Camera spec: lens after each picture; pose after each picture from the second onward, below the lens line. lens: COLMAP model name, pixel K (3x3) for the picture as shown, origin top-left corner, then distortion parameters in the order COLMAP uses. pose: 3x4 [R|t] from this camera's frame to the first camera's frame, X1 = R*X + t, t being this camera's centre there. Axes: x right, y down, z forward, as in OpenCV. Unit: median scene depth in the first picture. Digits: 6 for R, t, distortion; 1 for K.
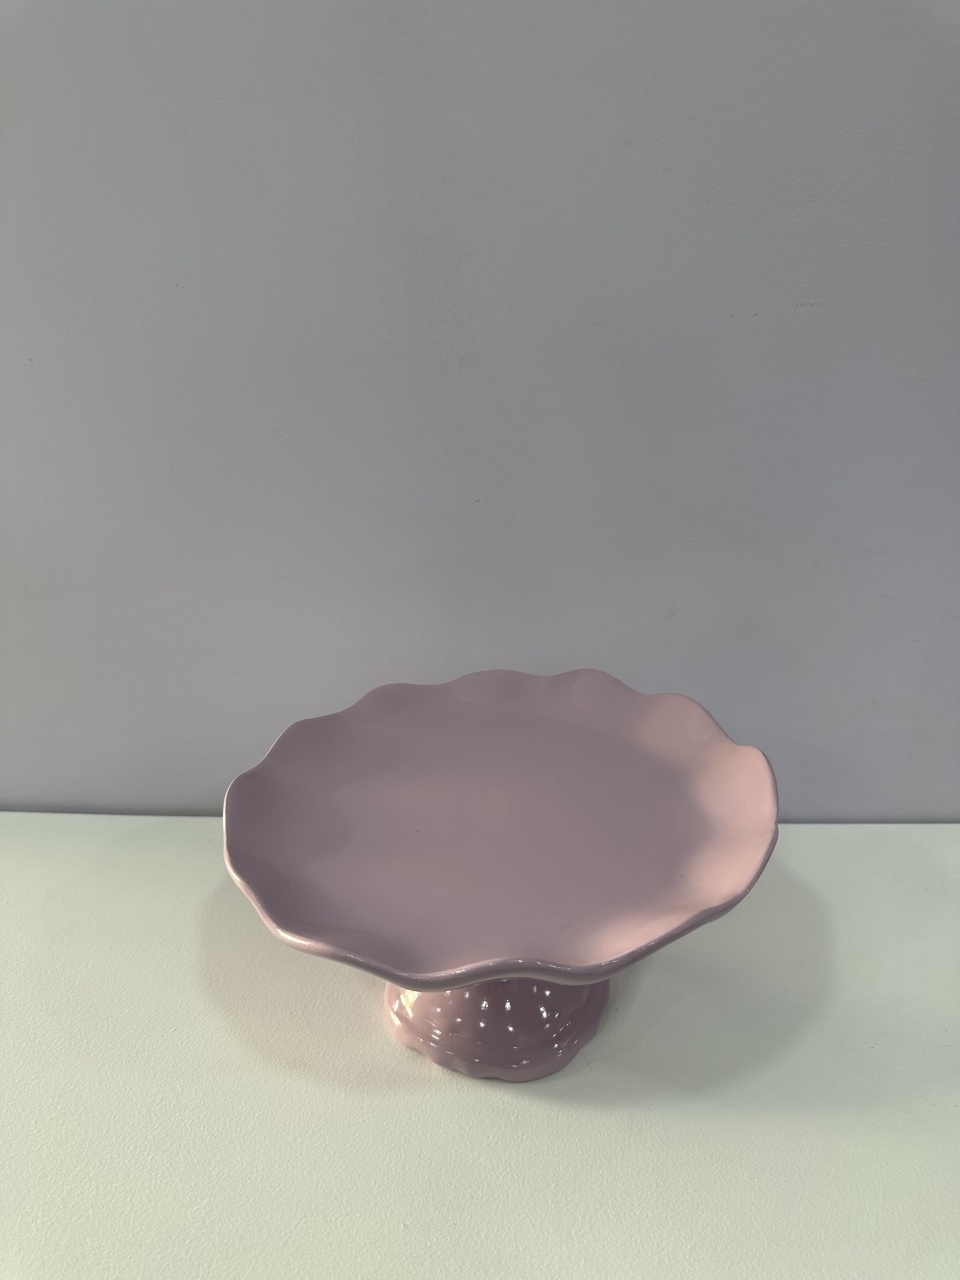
lens RADIAL K [[892.7, 0, 473.9], [0, 892.7, 626.9], [0, 0, 1]] dist [-0.033826, 0.003133]
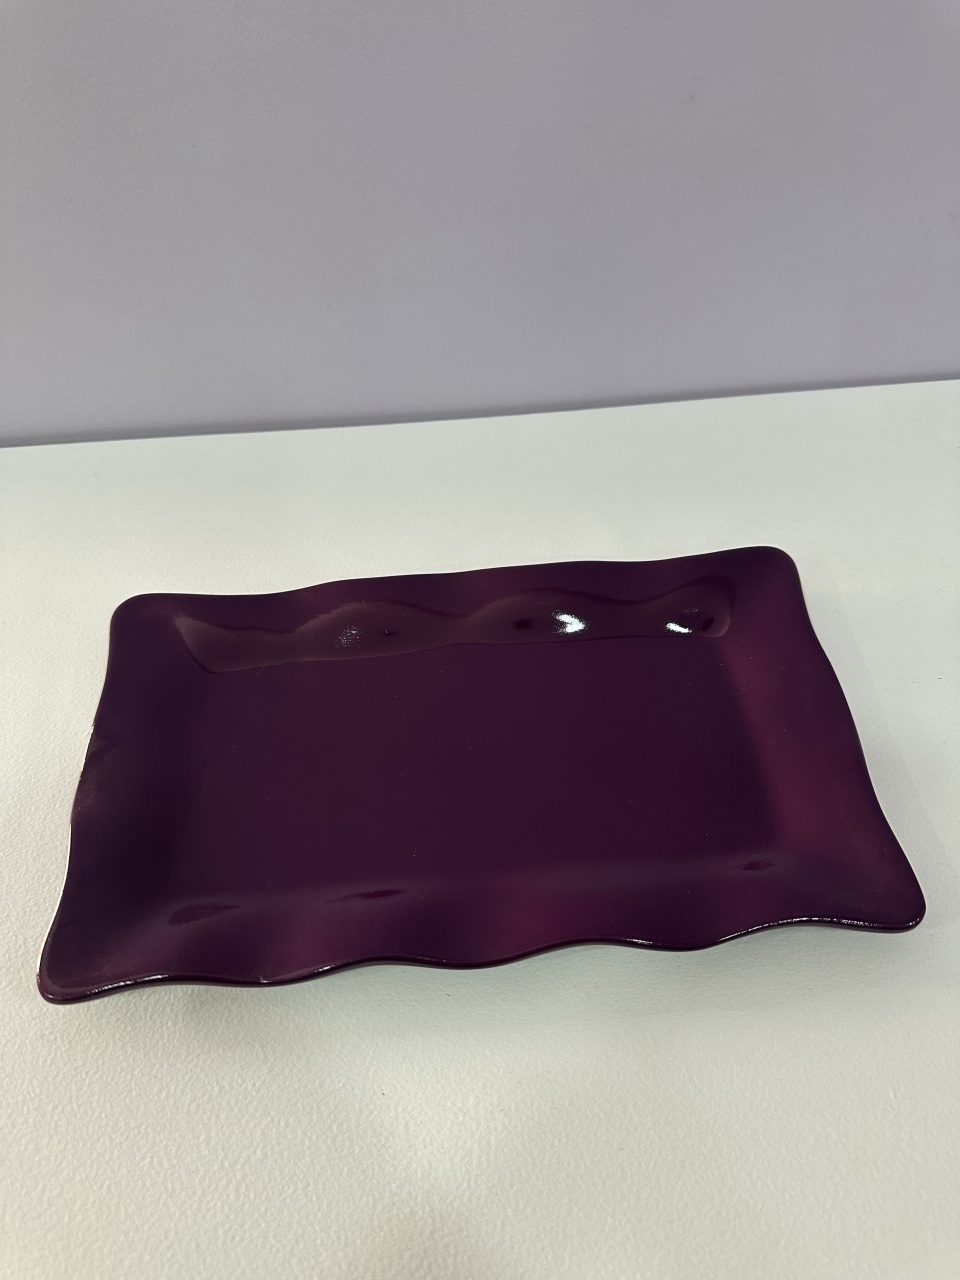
lens RADIAL K [[892.7, 0, 463.2], [0, 892.7, 585.4], [0, 0, 1]] dist [-0.033826, 0.003133]
pose [[0.995658, -0.088829, 0.027834, -0.011021], [0.066497, 0.887953, 0.455102, -0.011520], [-0.065141, -0.451275, 0.890004, 0.387294]]
